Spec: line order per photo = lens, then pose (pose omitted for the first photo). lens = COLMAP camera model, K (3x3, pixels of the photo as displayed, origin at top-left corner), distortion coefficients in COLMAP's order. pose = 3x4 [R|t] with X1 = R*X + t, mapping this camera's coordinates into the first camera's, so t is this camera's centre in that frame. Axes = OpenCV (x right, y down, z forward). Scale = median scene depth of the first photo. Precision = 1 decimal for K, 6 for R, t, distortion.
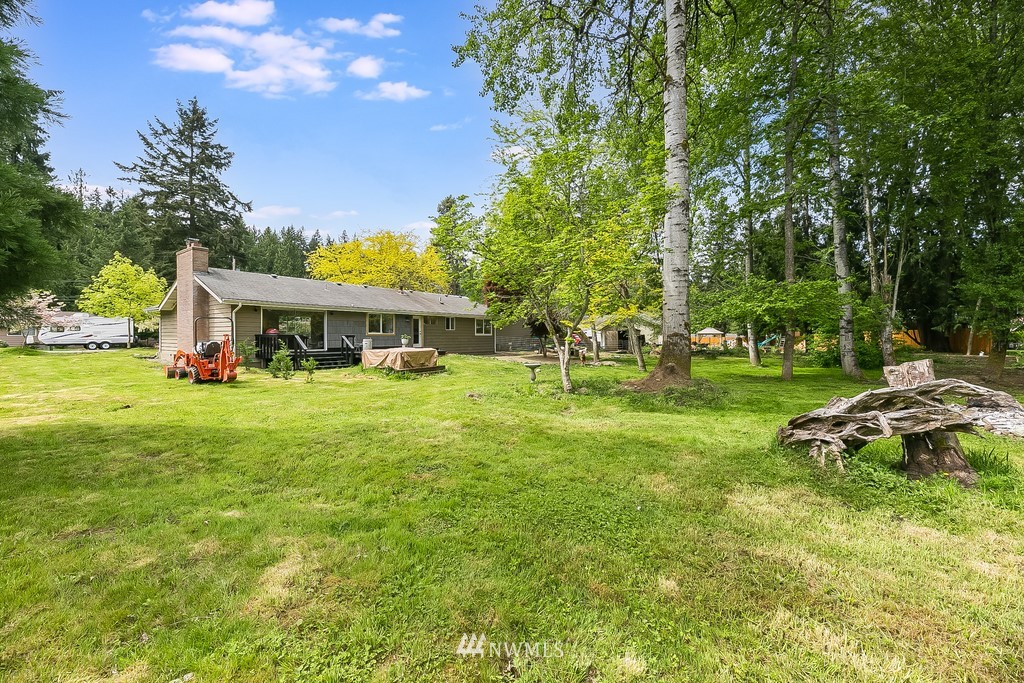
lens RADIAL K [[412.7, 0, 514.2], [0, 412.7, 343.3], [0, 0, 1]] dist [-0.002973, -0.001291]
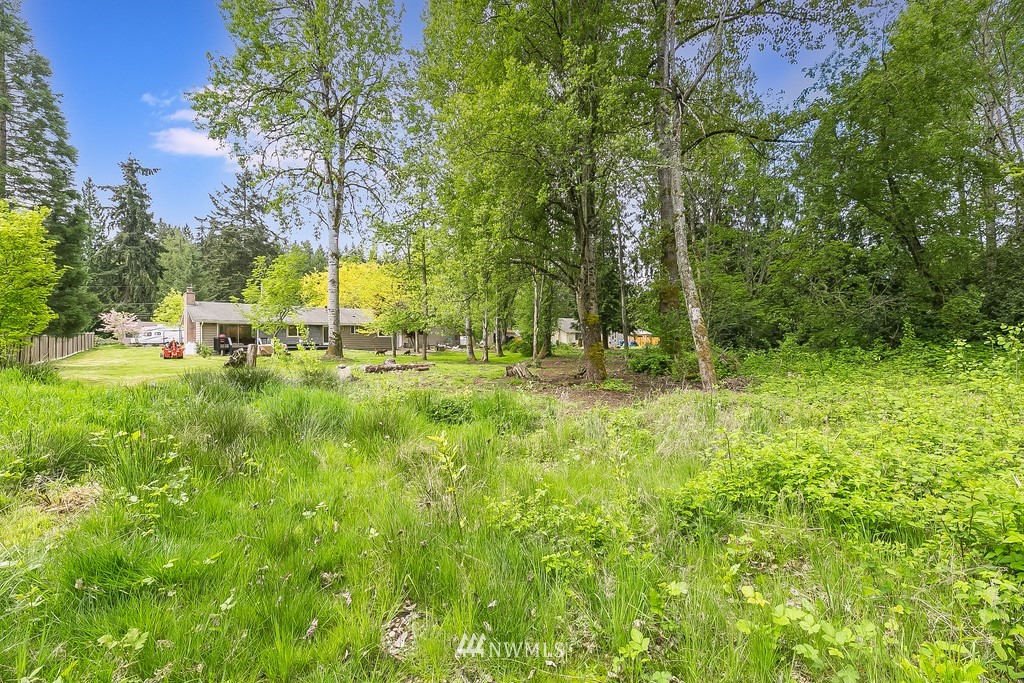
lens RADIAL K [[412.7, 0, 509.6], [0, 412.7, 340.2], [0, 0, 1]] dist [-0.002973, -0.001291]
pose [[0.985382, -0.002843, -0.170336, 0.332947], [0.000835, 0.999929, -0.011860, 0.004546], [0.170358, 0.011544, 0.985315, -0.202566]]
